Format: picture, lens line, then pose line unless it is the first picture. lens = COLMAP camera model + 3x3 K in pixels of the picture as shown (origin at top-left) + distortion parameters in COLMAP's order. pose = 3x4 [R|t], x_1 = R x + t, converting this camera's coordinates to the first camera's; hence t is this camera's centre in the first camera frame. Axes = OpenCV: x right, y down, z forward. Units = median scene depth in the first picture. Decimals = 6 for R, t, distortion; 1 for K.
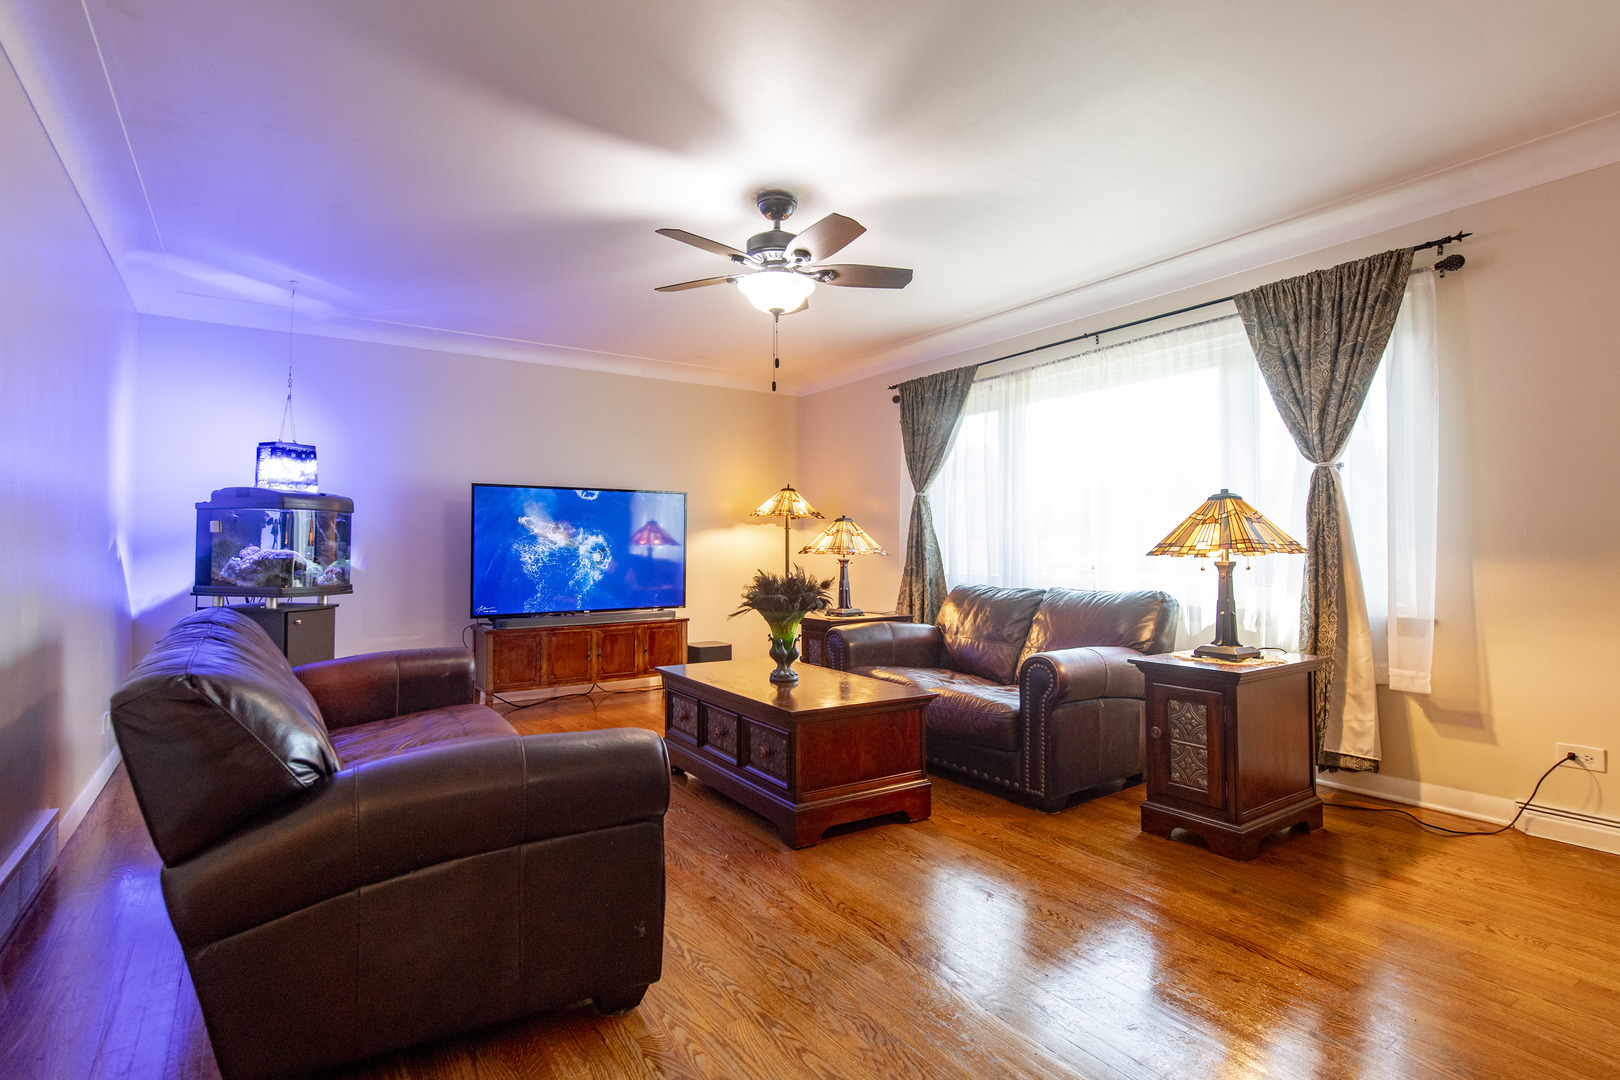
lens RADIAL K [[804.4, 0, 812.6], [0, 804.4, 540.0], [0, 0, 1]] dist [-0.000381, -0.000008]
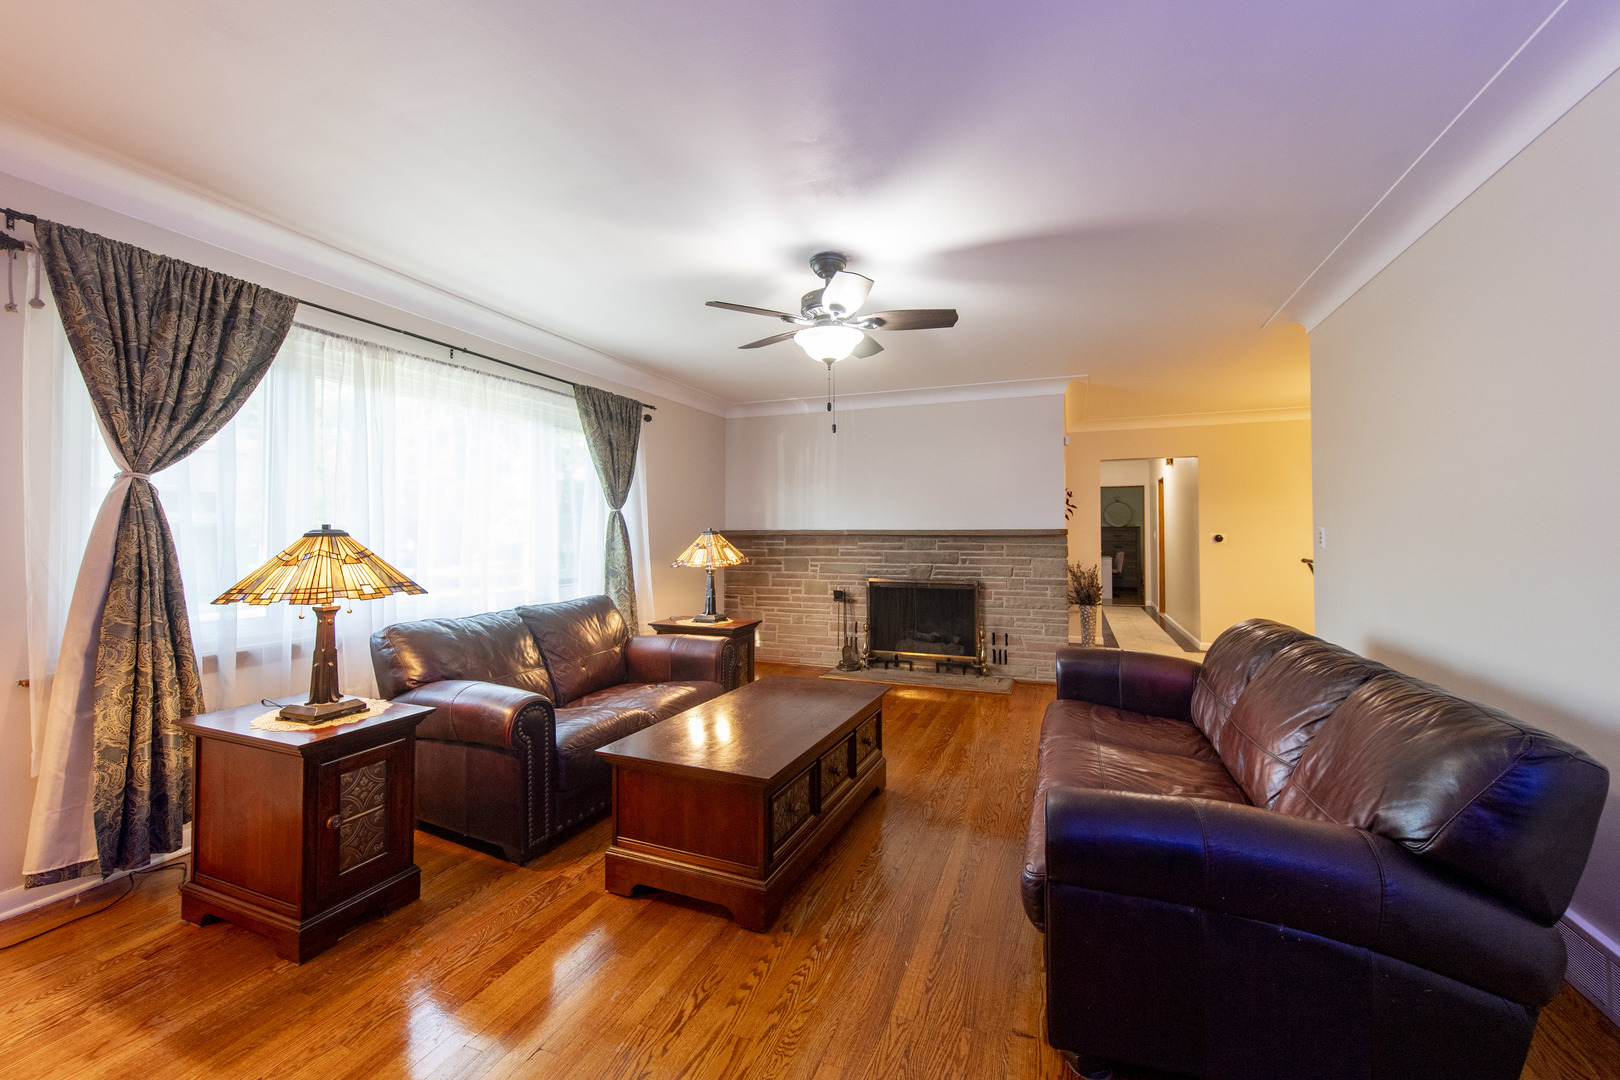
lens RADIAL K [[651.3, 0, 810.4], [0, 651.3, 535.5], [0, 0, 1]] dist [0.000958, 0.000021]
pose [[-0.556258, -0.004547, 0.830997, -0.602632], [-0.016956, 0.999839, -0.005879, -0.033270], [-0.830837, -0.017360, -0.556245, 1.176024]]
